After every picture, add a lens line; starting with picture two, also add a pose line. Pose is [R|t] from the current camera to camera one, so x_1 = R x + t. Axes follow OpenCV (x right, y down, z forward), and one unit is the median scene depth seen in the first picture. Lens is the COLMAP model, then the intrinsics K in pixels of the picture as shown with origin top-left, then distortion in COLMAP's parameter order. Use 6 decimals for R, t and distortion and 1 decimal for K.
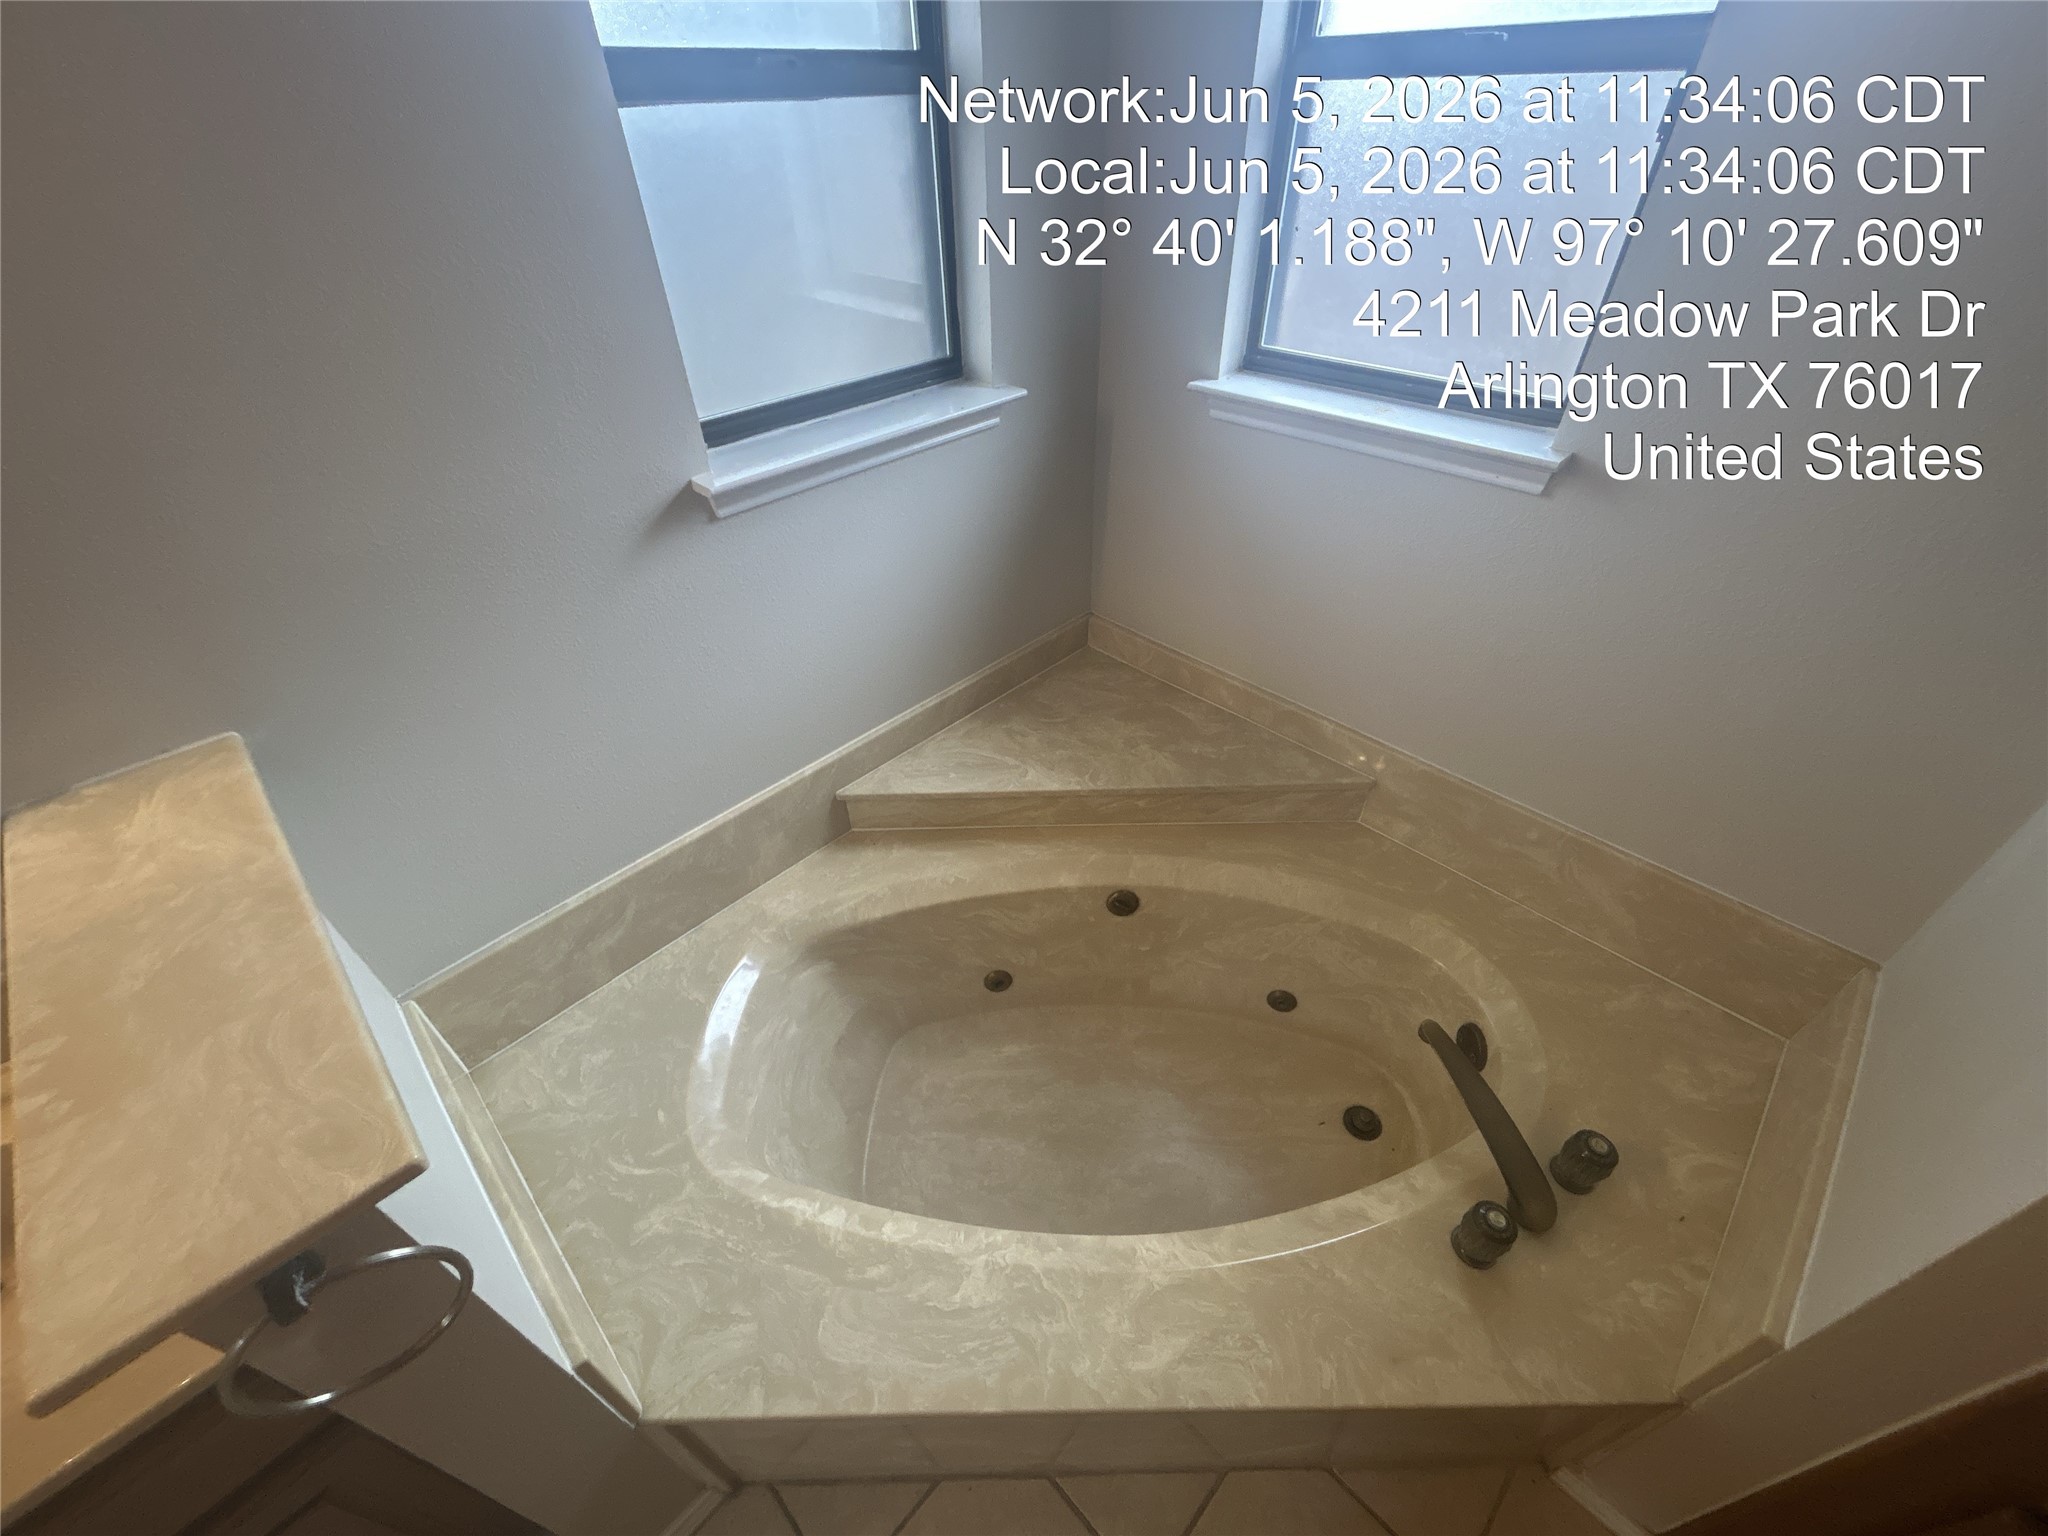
lens RADIAL K [[821.7, 0, 1021.5], [0, 821.7, 770.3], [0, 0, 1]] dist [0.013299, -0.007321]
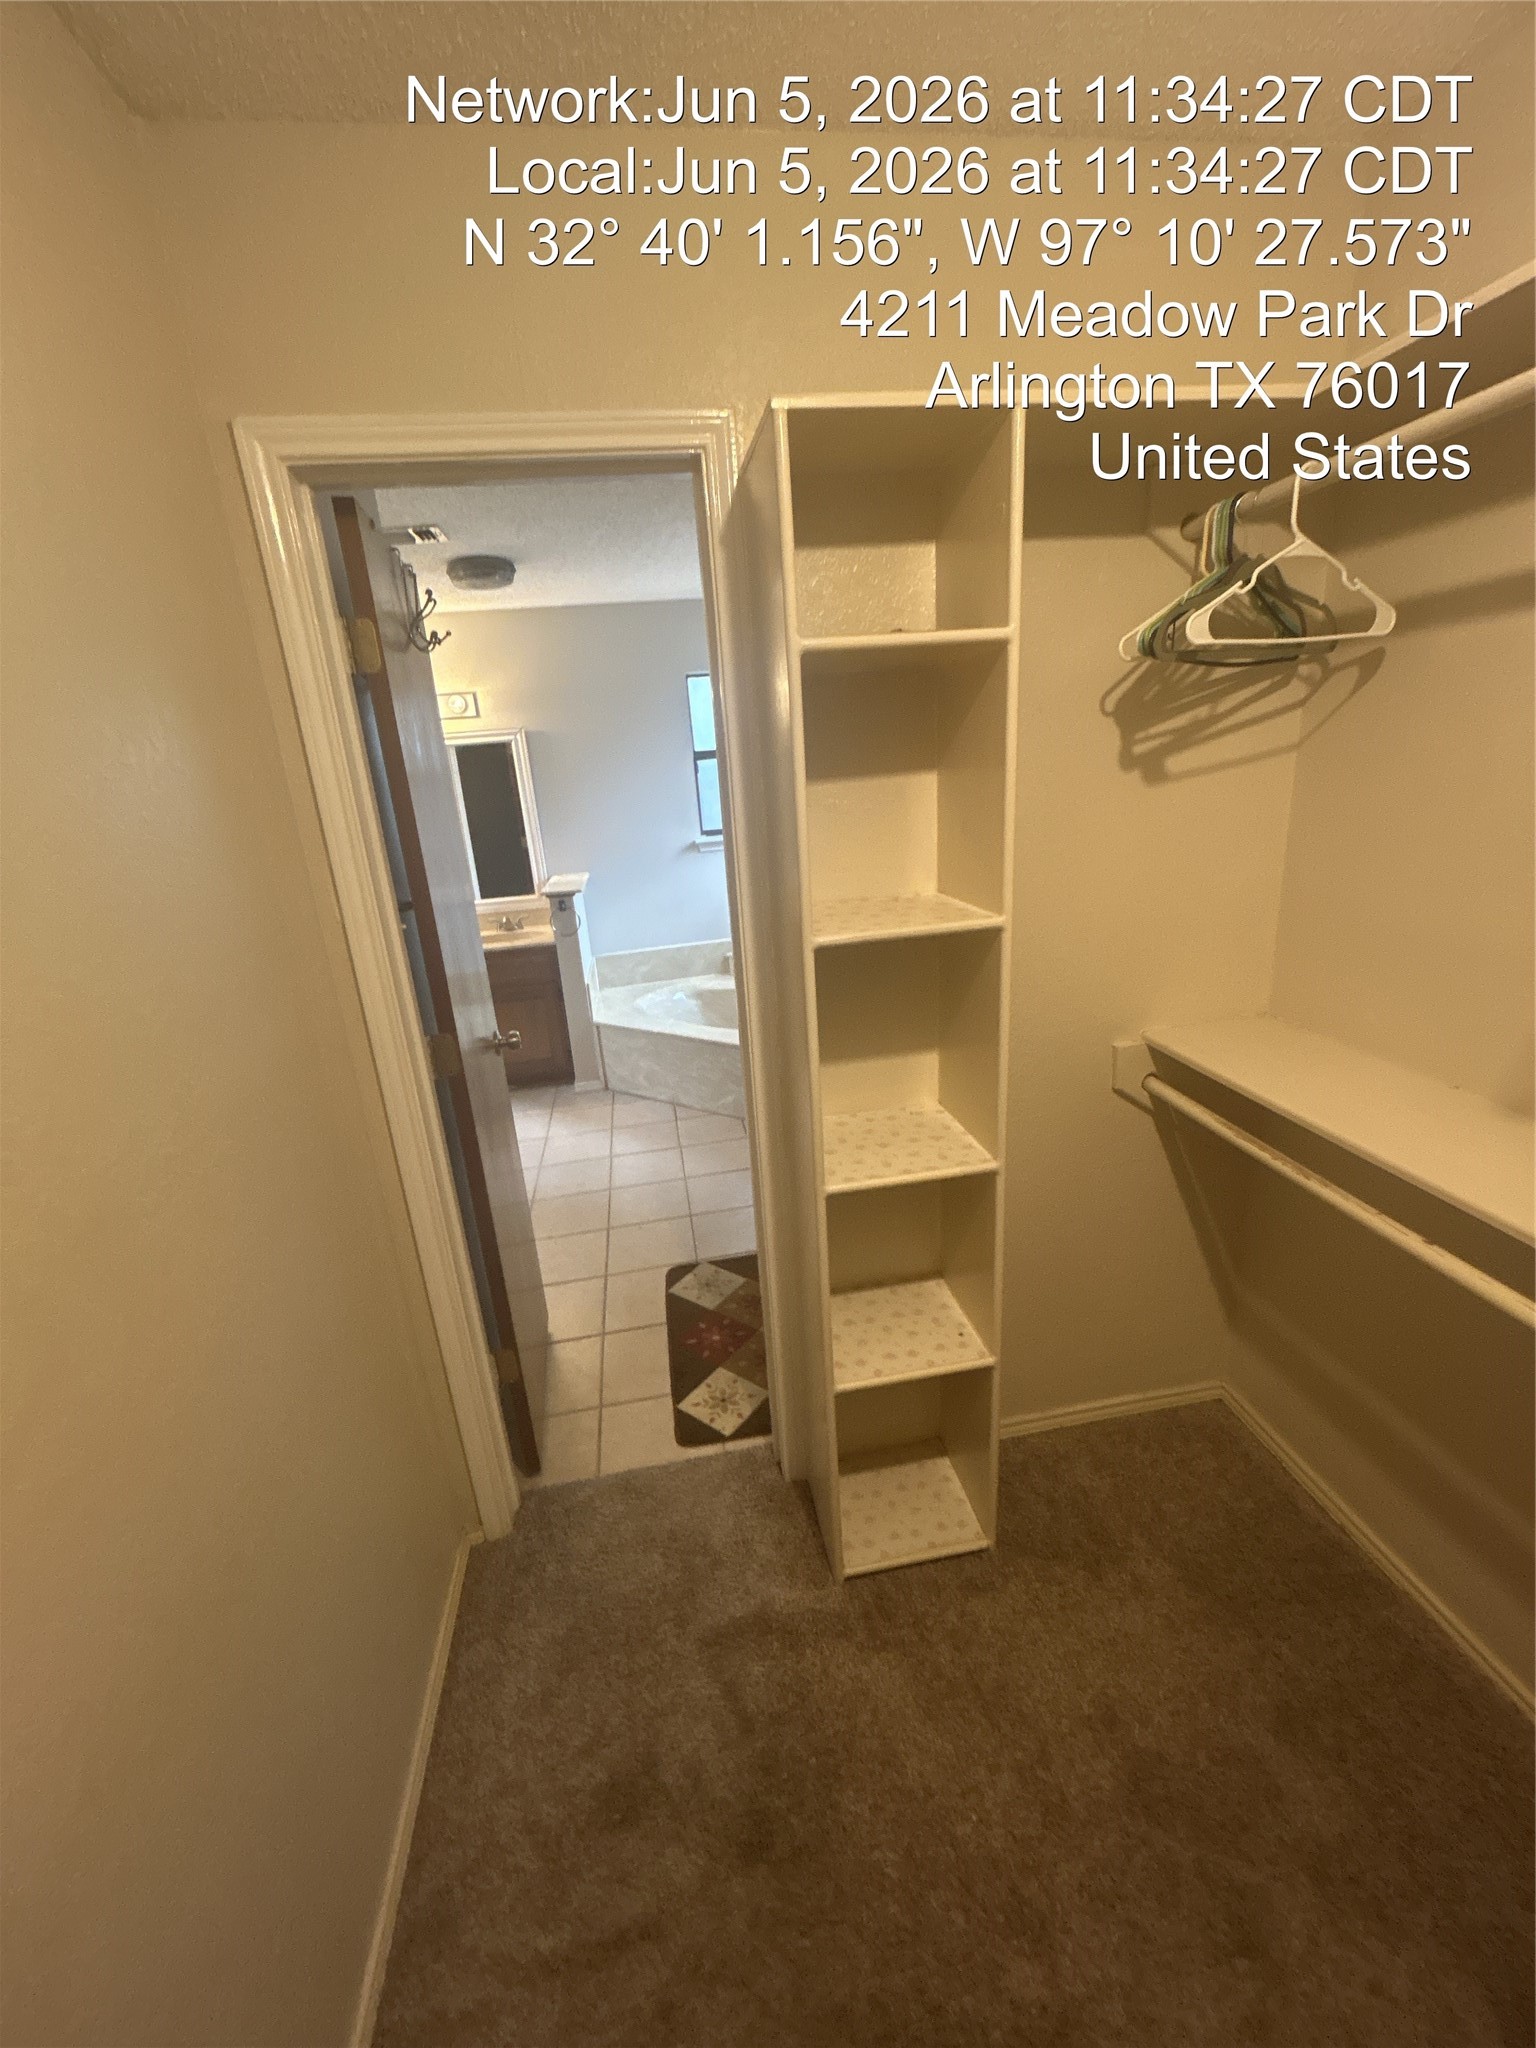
lens RADIAL K [[821.7, 0, 768.0], [0, 821.7, 1024.0], [0, 0, 1]] dist [0.013299, -0.007321]
pose [[0.811943, 0.147023, -0.564918, 2.135689], [-0.332850, 0.911625, -0.241143, 1.227922], [0.479540, 0.383828, 0.789125, -1.524403]]
